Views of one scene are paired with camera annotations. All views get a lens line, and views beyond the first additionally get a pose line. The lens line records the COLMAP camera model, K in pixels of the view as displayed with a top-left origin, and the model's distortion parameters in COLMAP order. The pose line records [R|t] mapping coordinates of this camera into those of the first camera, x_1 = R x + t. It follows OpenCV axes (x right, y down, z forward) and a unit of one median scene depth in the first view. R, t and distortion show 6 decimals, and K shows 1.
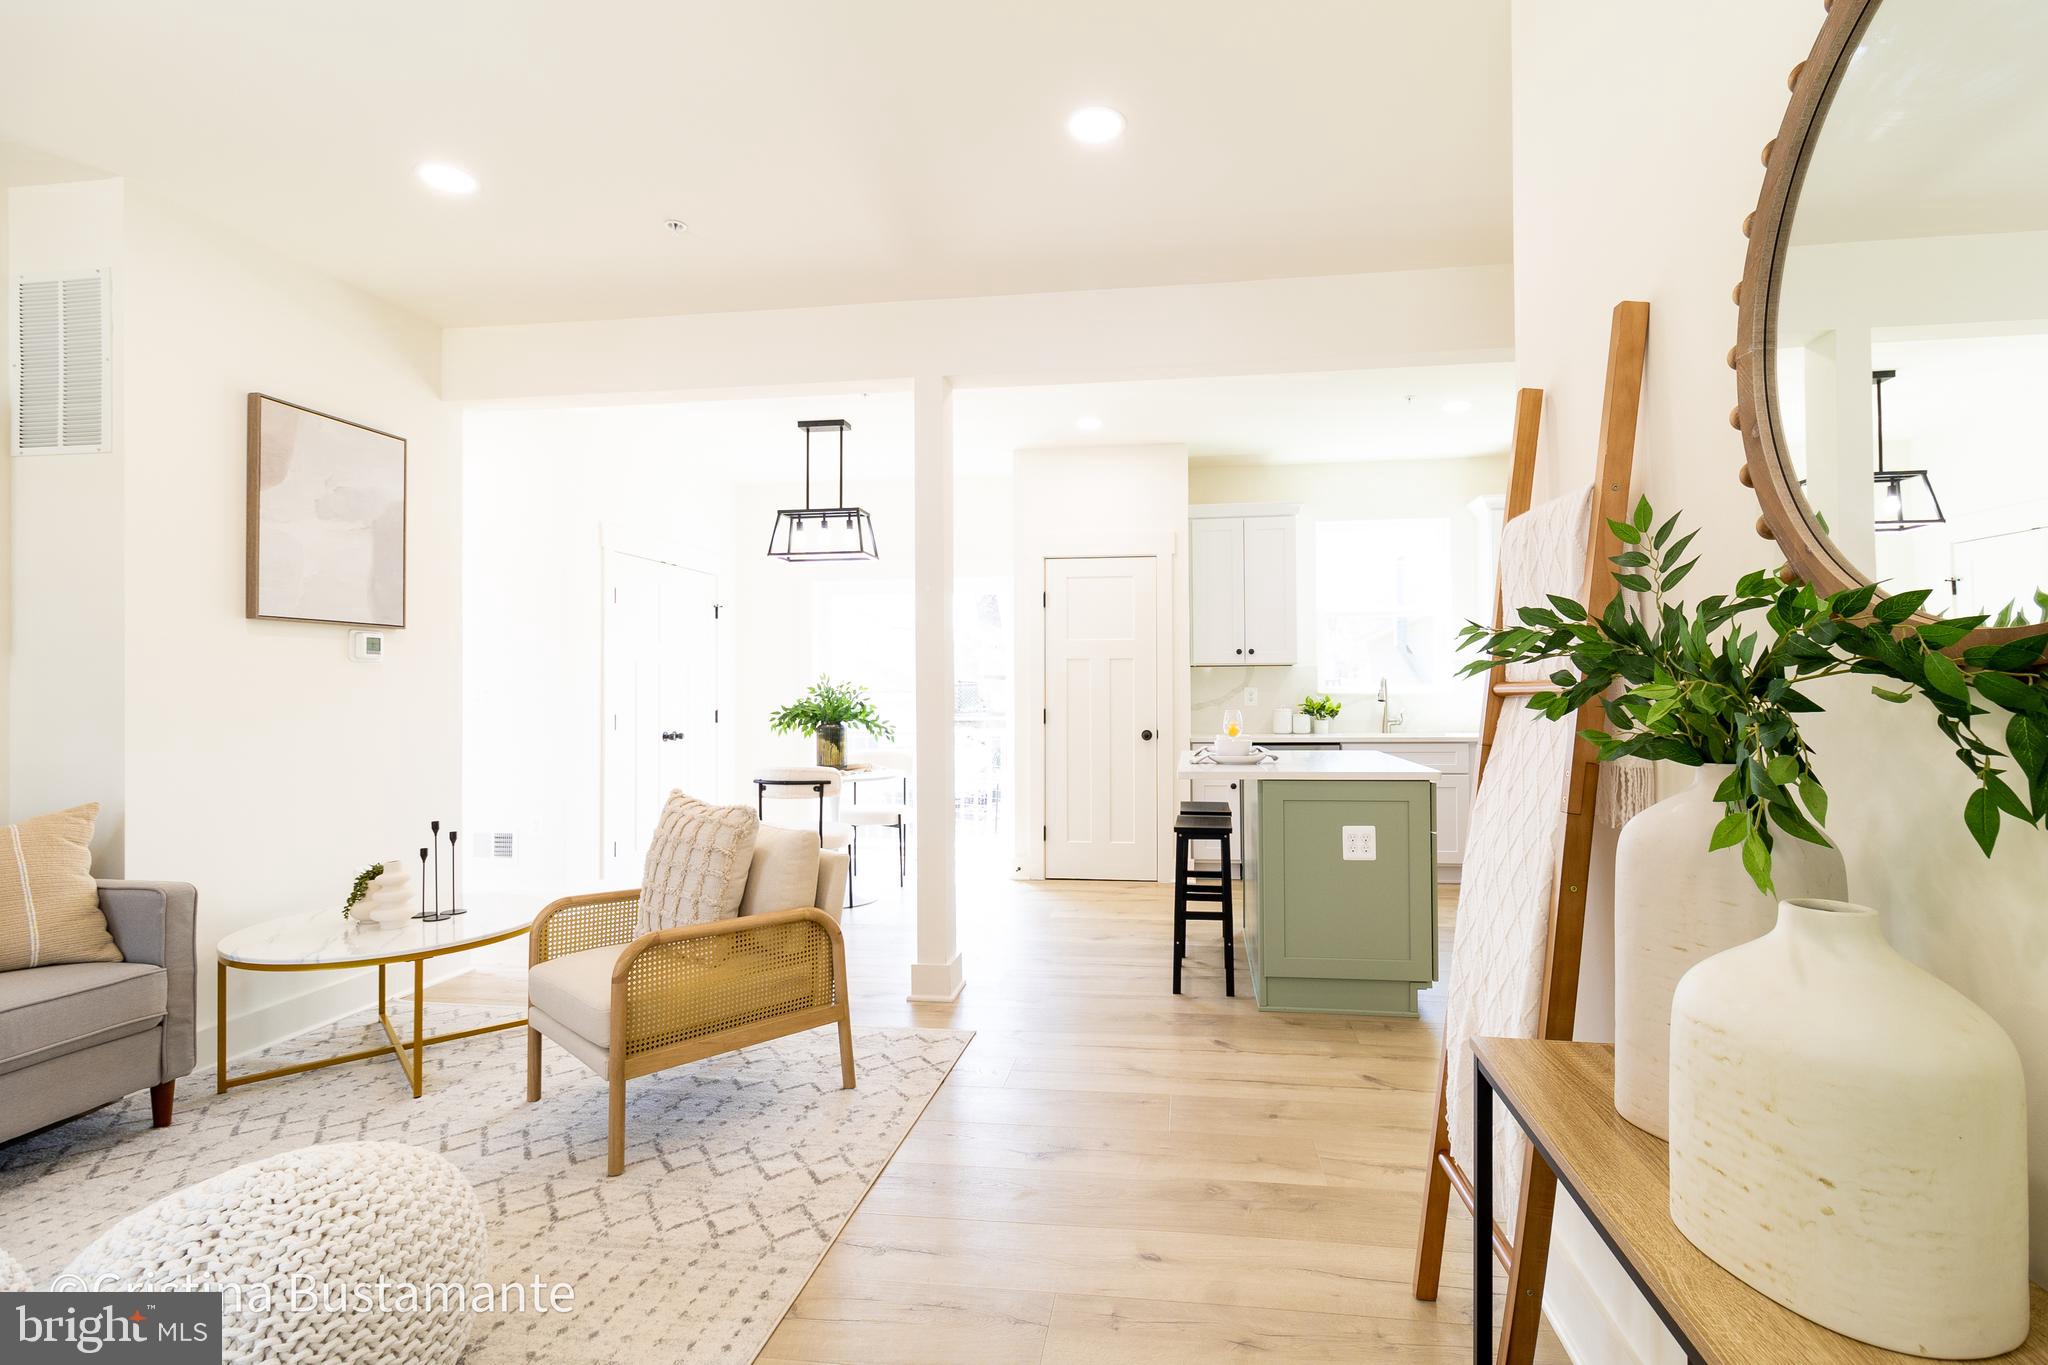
lens RADIAL K [[965.8, 0, 1080.4], [0, 965.8, 684.4], [0, 0, 1]] dist [0.000236, -0.000738]
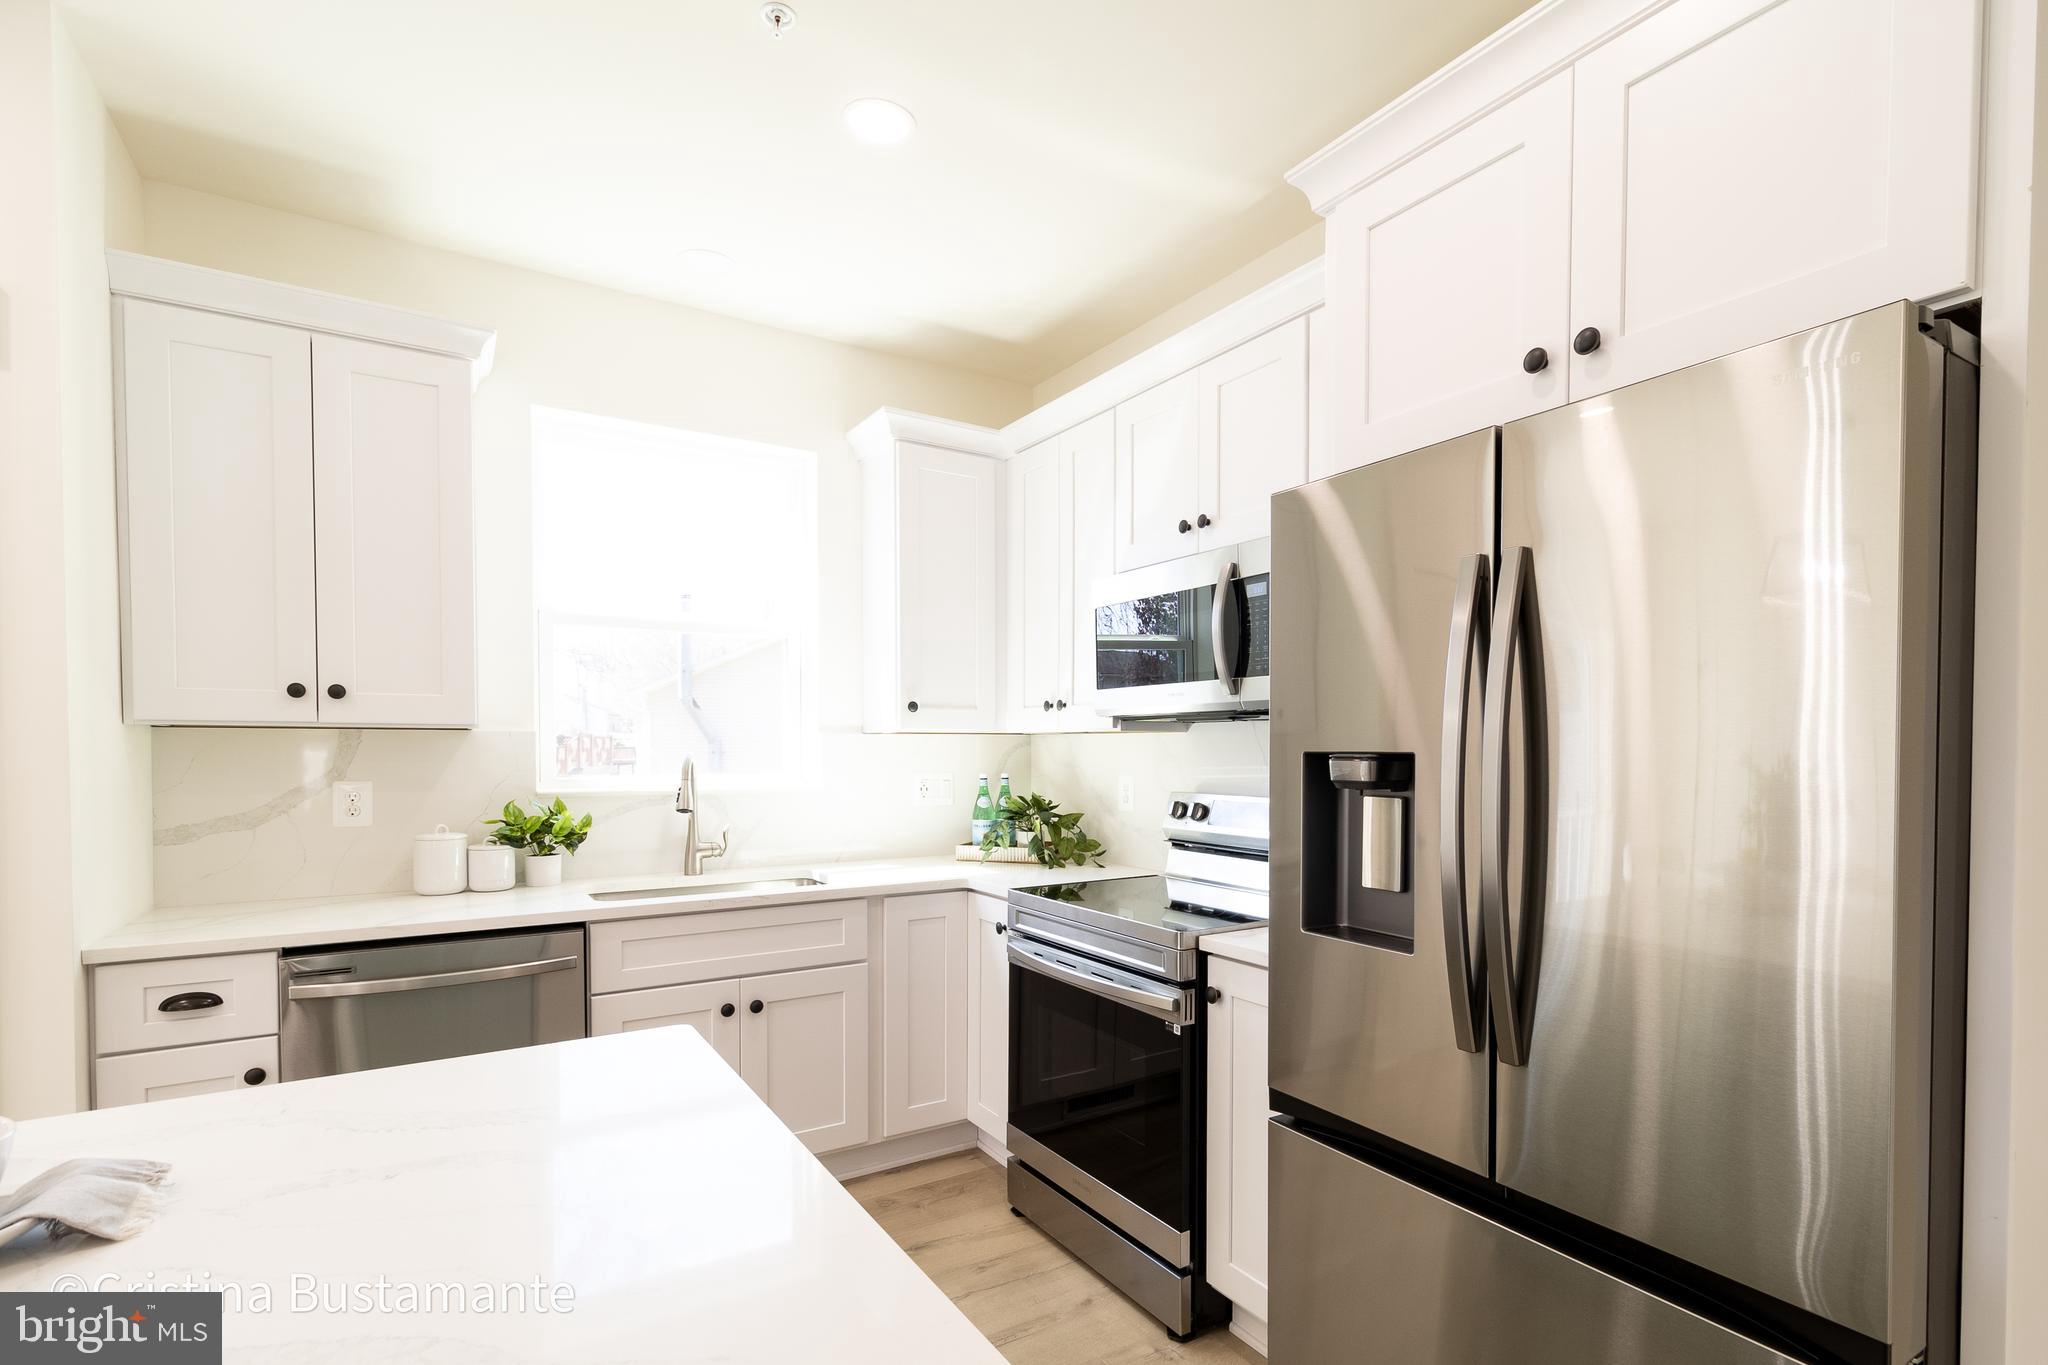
lens RADIAL K [[985.3, 0, 1069.2], [0, 985.3, 770.0], [0, 0, 1]] dist [0.001554, 0.000076]
pose [[0.767860, -0.009064, 0.640553, 0.291543], [-0.009707, 0.999620, 0.025782, -0.031899], [-0.640544, -0.026015, 0.767481, 1.004764]]
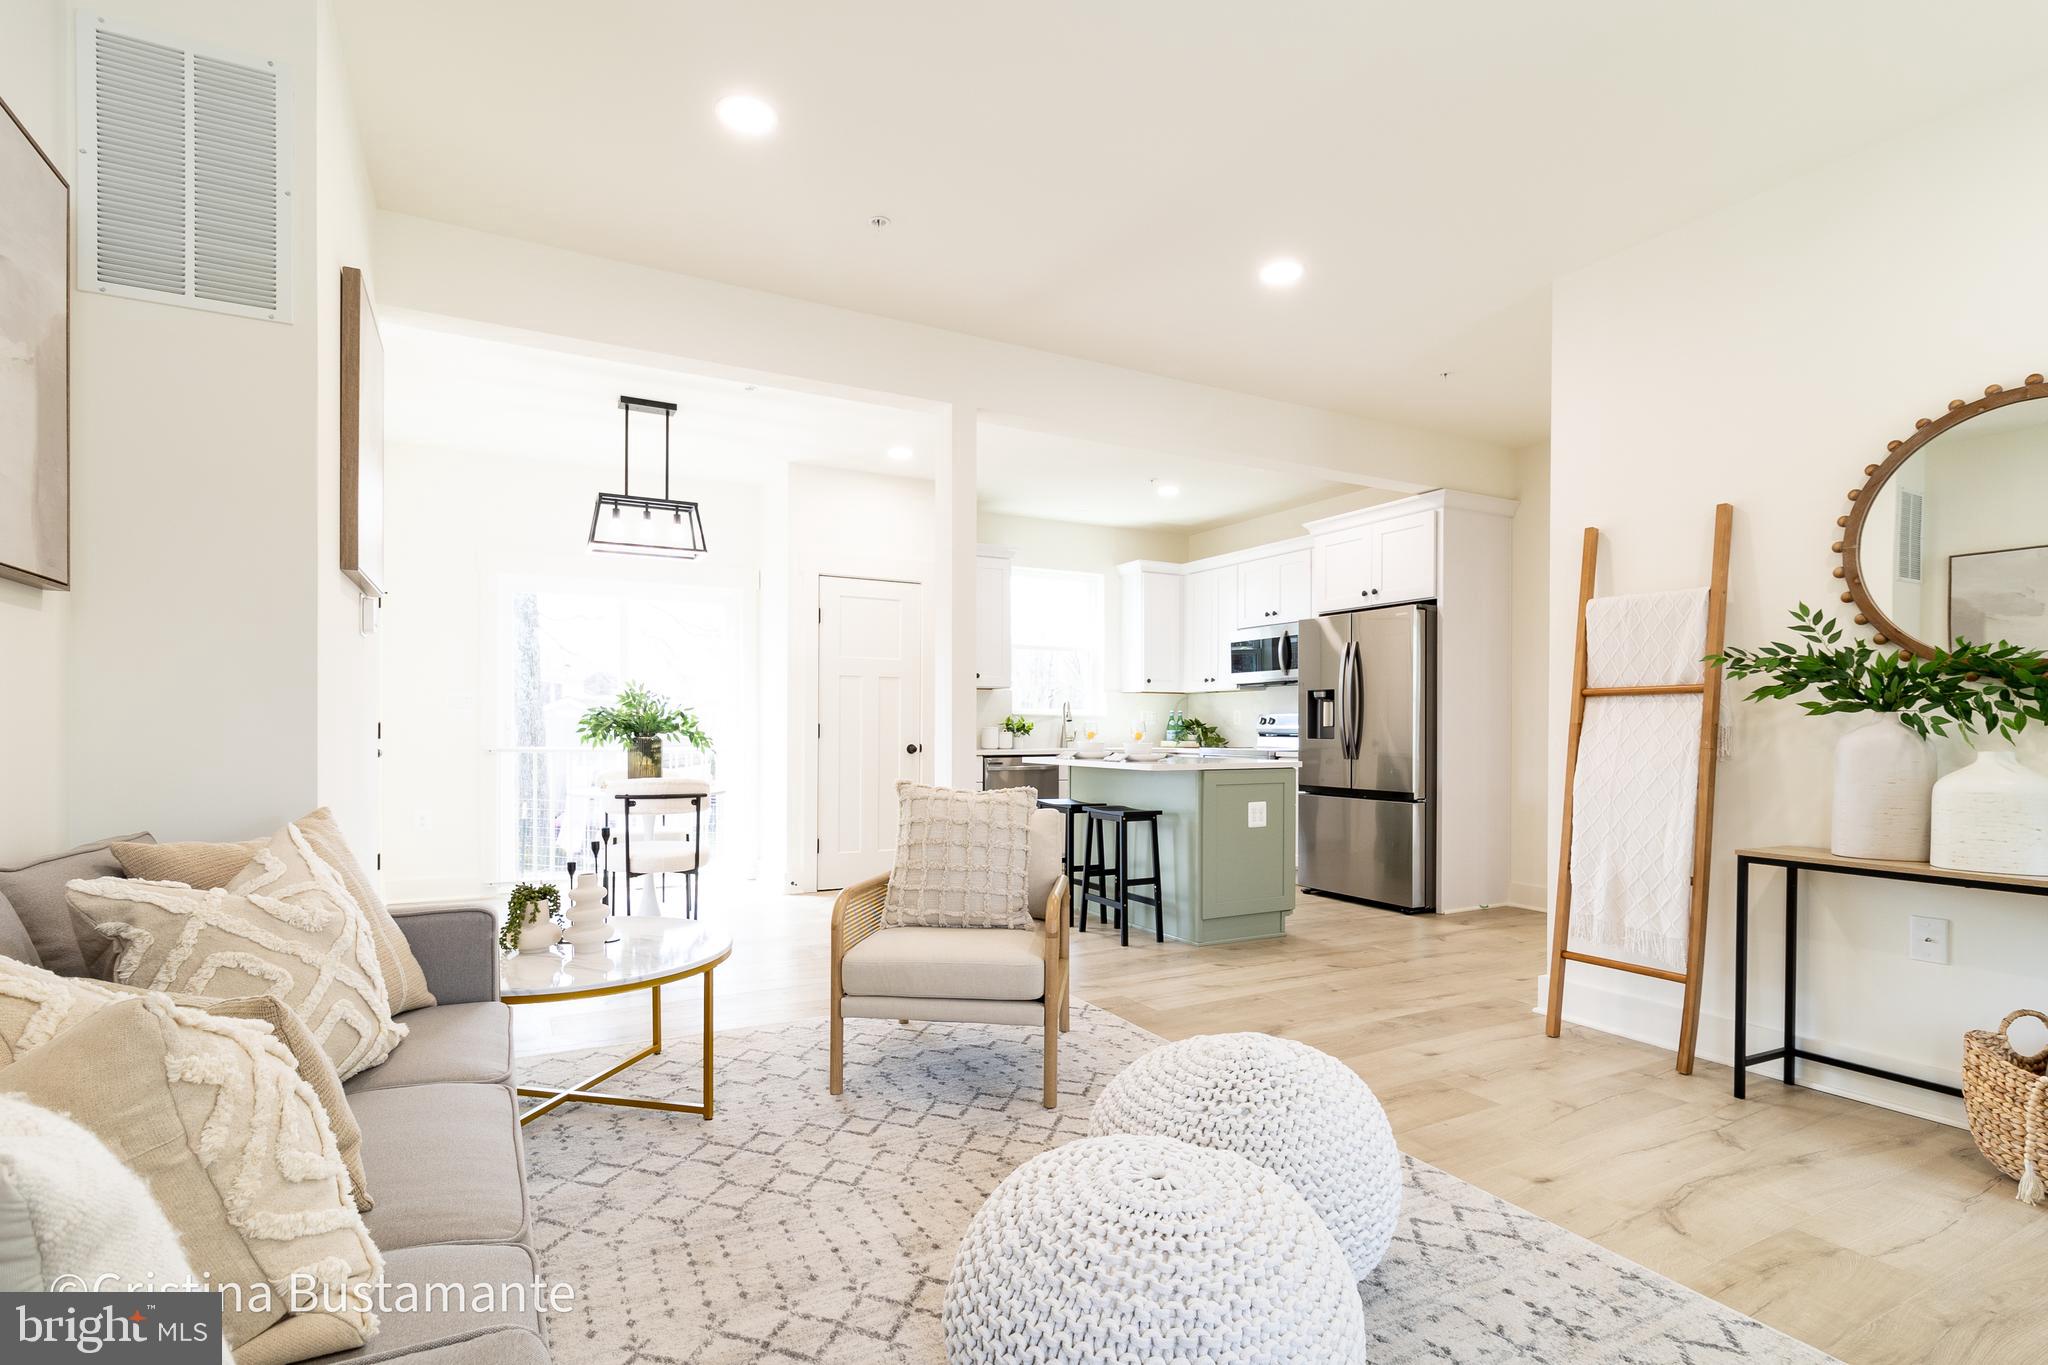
lens RADIAL K [[982.7, 0, 1028.0], [0, 982.7, 736.8], [0, 0, 1]] dist [-0.000959, 0.000533]
pose [[0.810265, 0.002501, 0.586058, -0.870781], [-0.011521, 0.999866, 0.011661, 0.046301], [-0.585951, -0.016200, 0.810185, 0.069516]]
